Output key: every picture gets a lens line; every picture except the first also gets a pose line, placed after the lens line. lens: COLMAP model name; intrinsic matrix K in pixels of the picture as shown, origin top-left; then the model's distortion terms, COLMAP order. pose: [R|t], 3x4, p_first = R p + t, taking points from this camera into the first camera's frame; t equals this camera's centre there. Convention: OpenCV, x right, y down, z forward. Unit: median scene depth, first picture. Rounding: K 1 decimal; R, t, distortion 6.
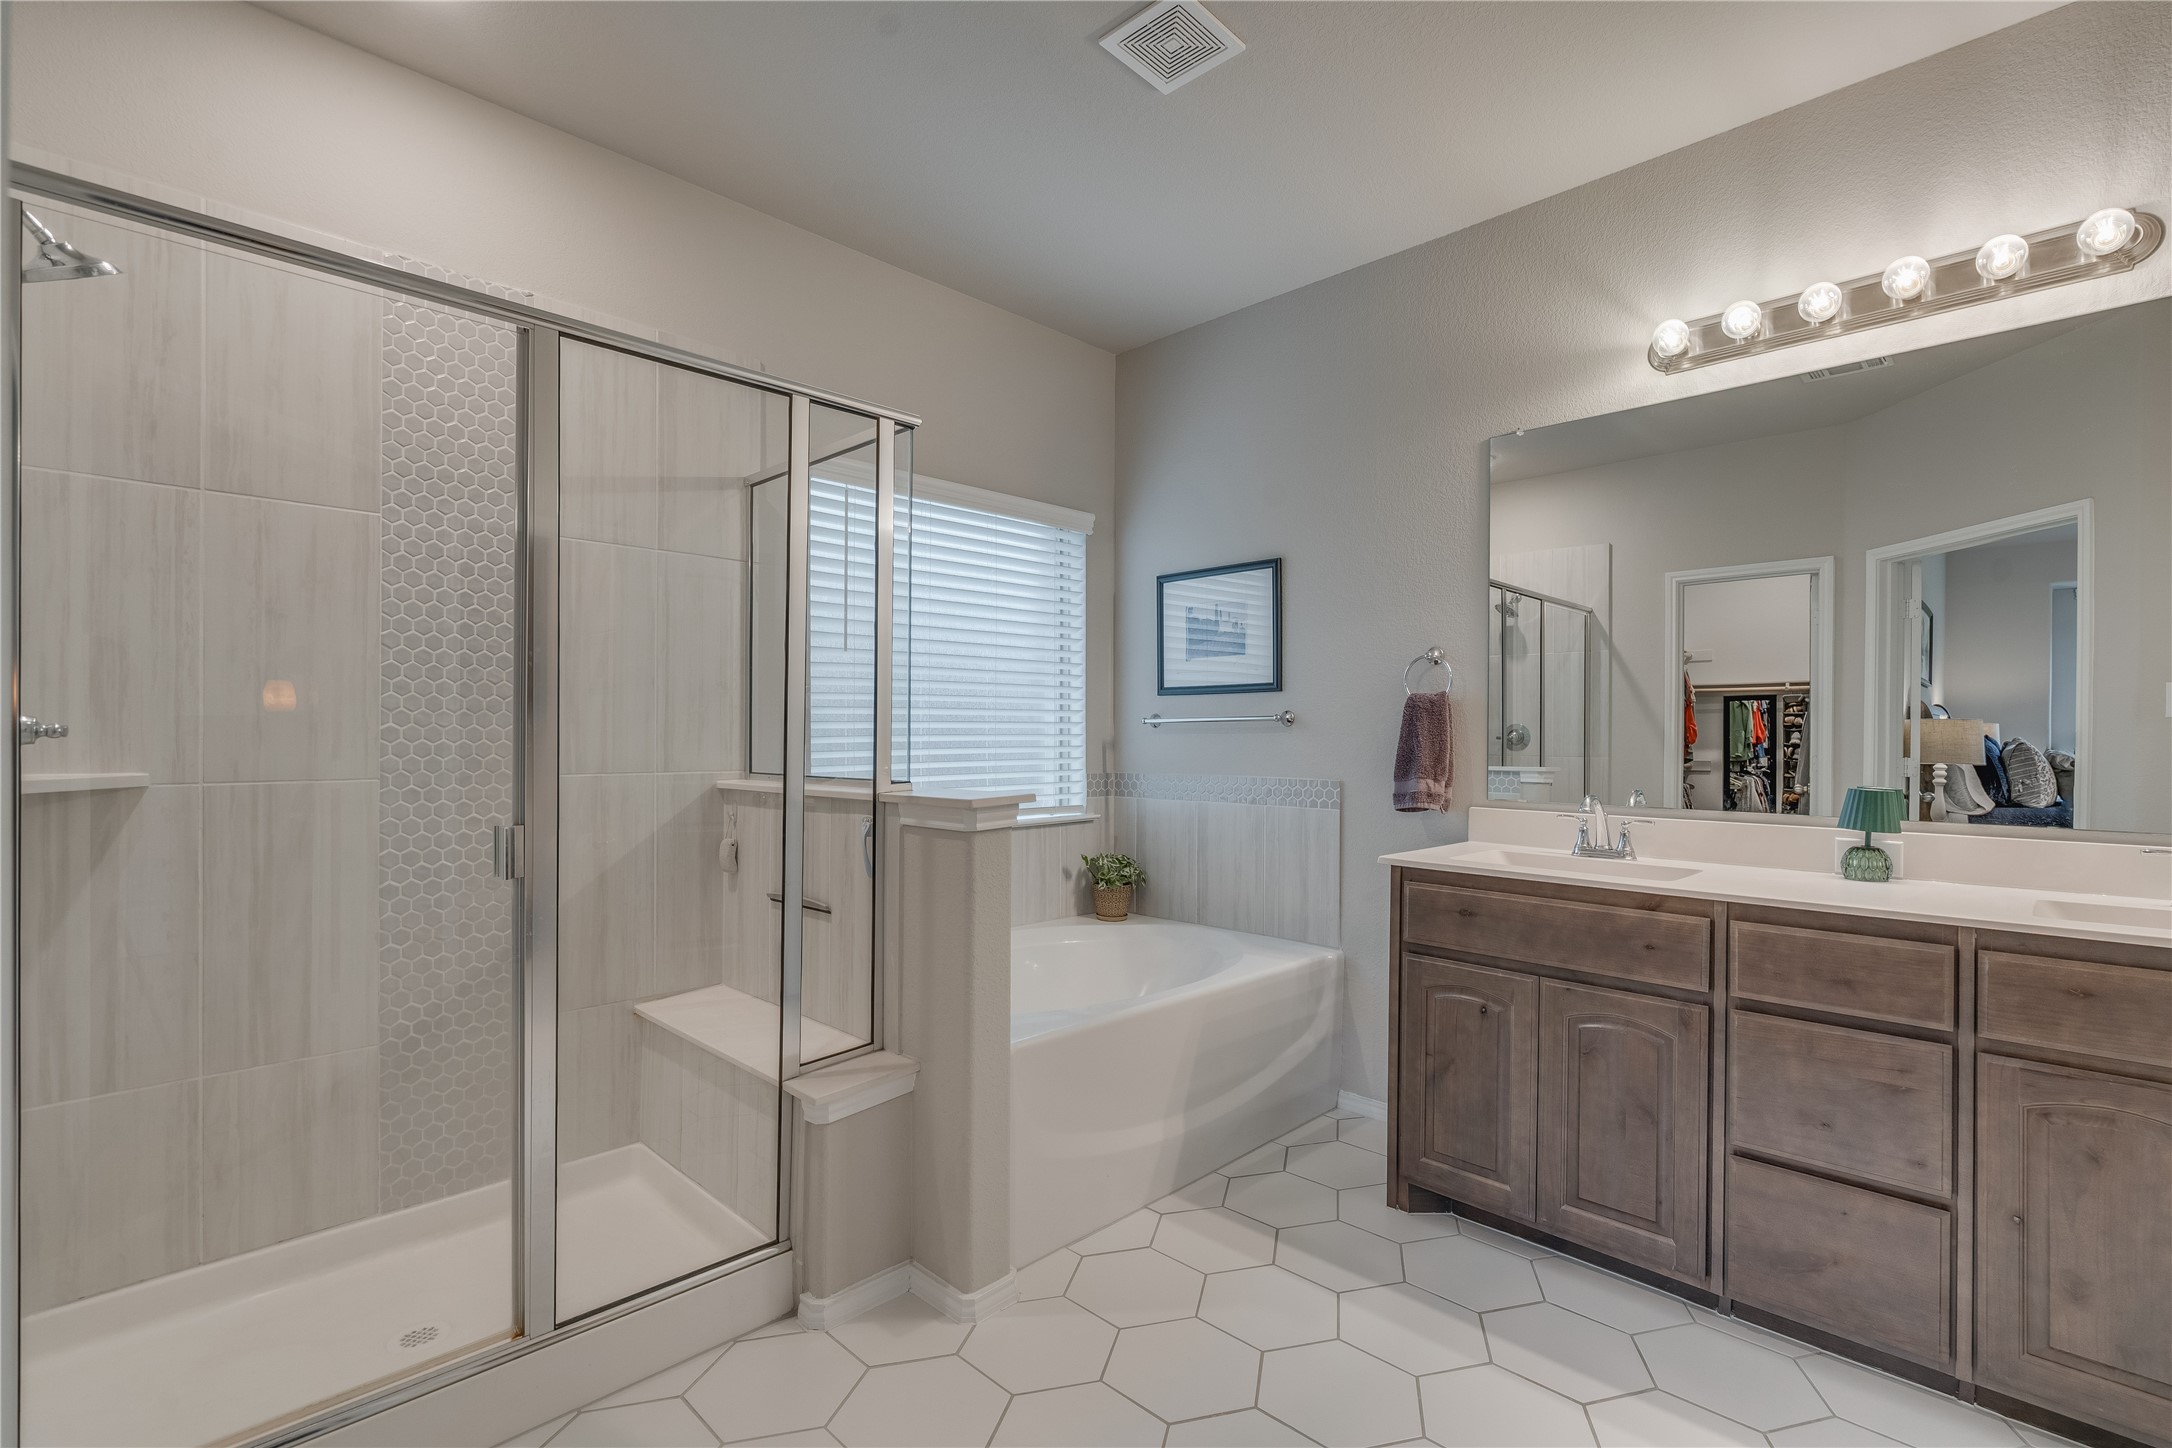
lens RADIAL K [[973.4, 0, 1084.9], [0, 973.4, 731.7], [0, 0, 1]] dist [-0.001162, 0.000058]
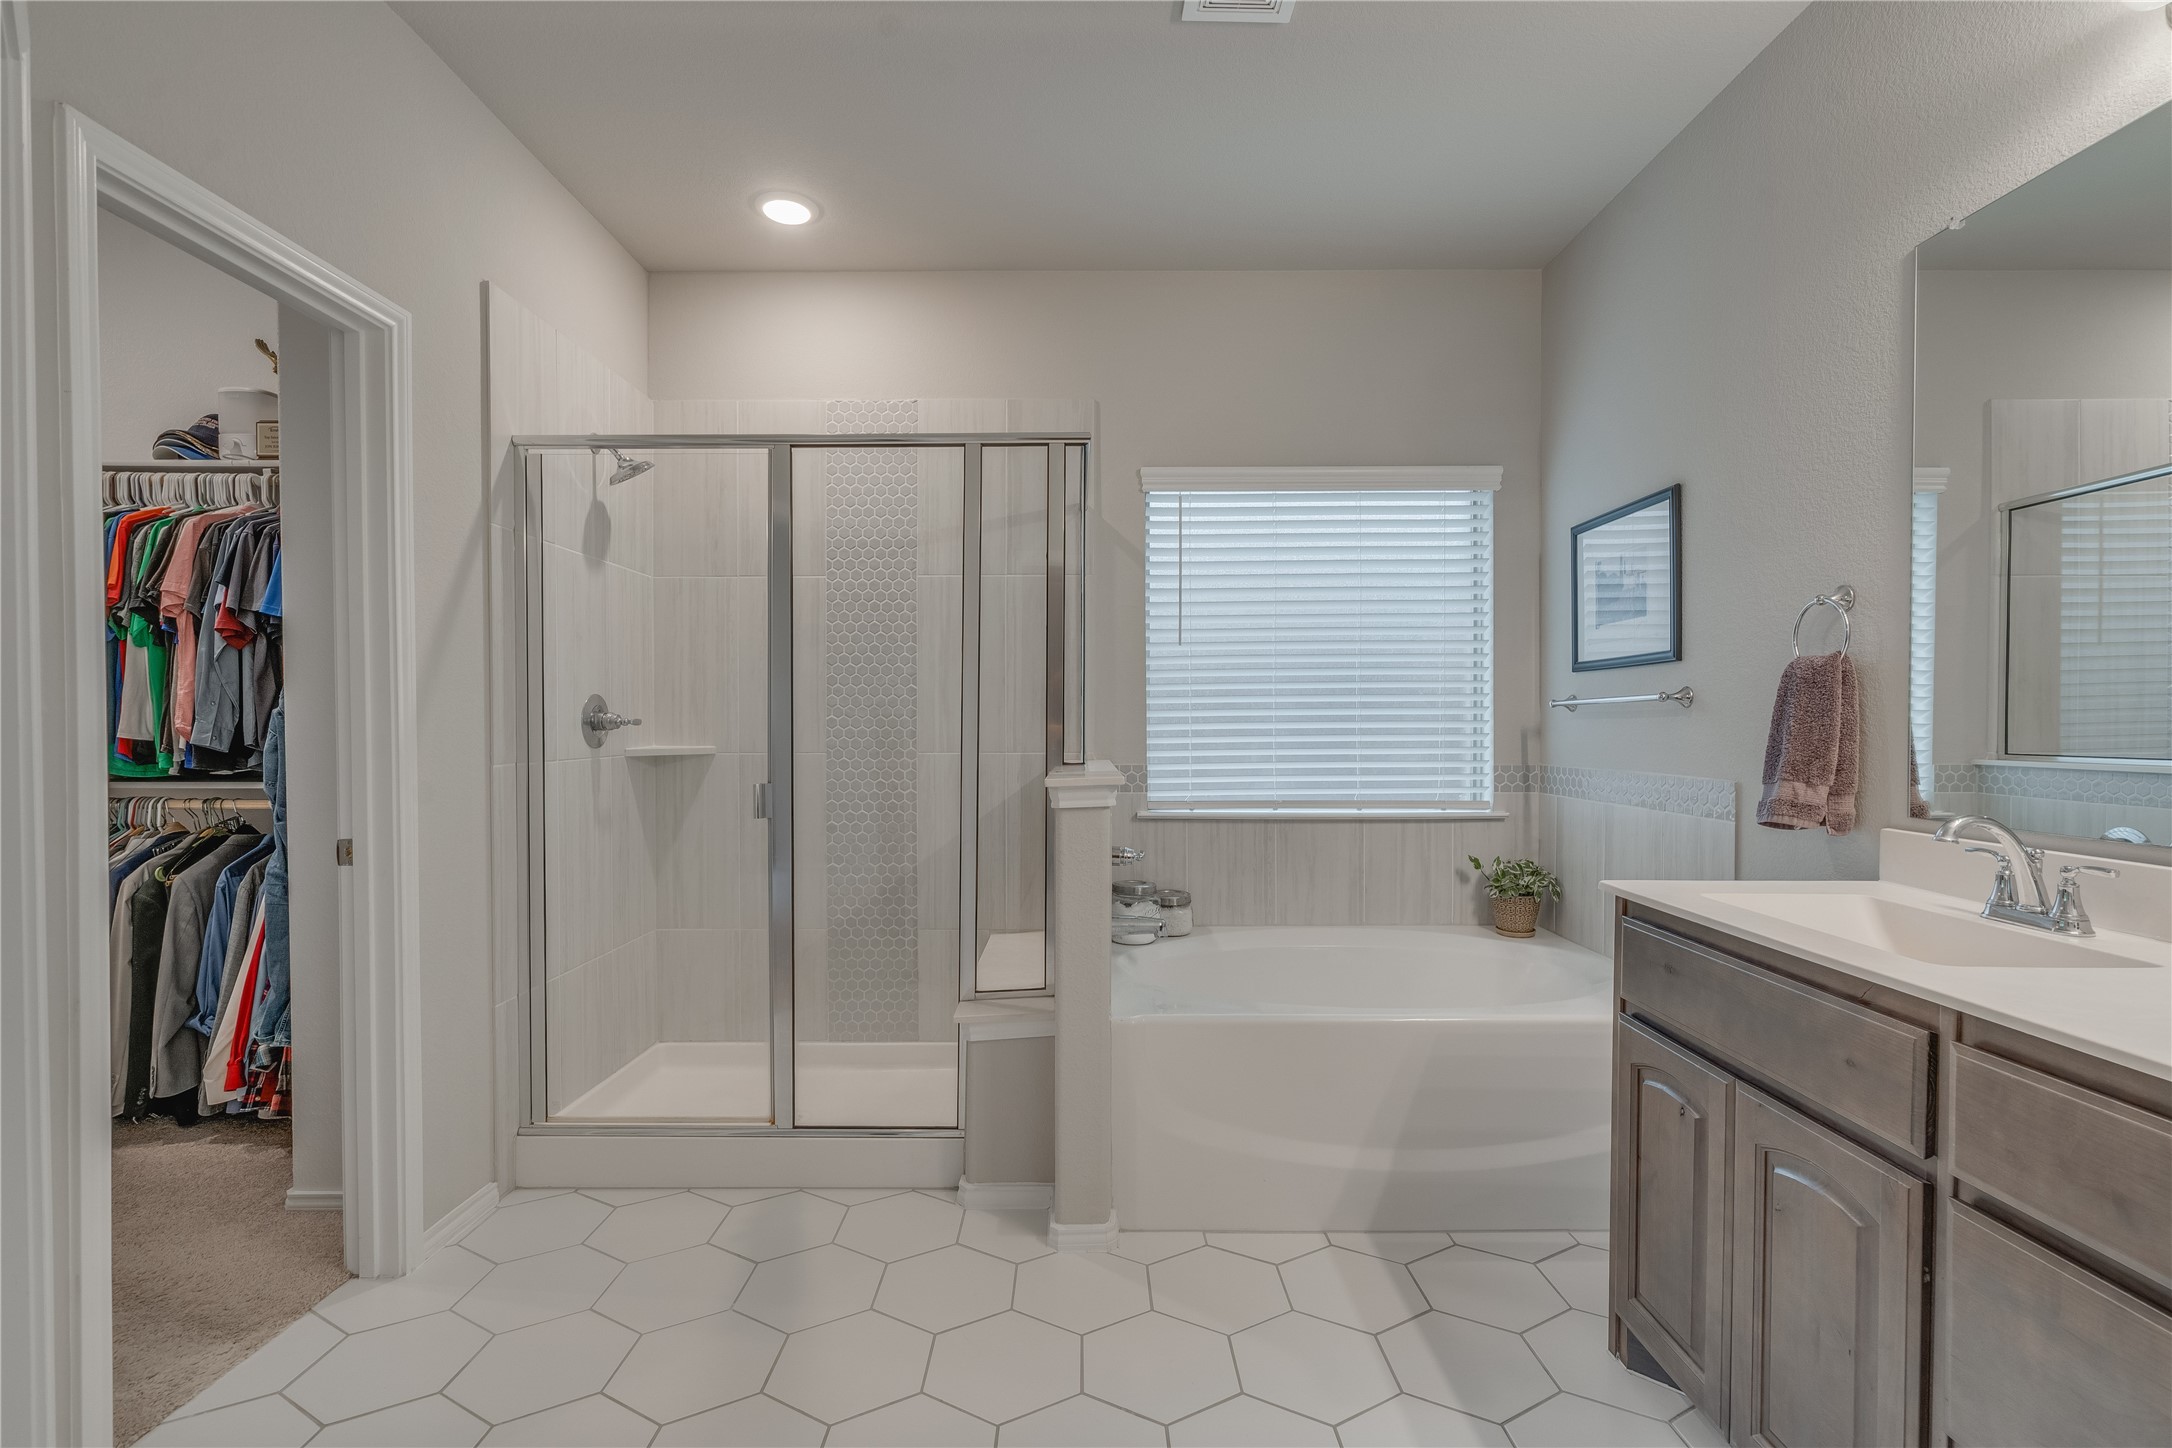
lens RADIAL K [[964.2, 0, 1079.4], [0, 964.2, 729.1], [0, 0, 1]] dist [0.000774, 0.000375]
pose [[0.711614, -0.000322, -0.702570, 0.458968], [0.006236, 0.999963, 0.005859, 0.004424], [0.702543, -0.008550, 0.711590, 0.163331]]
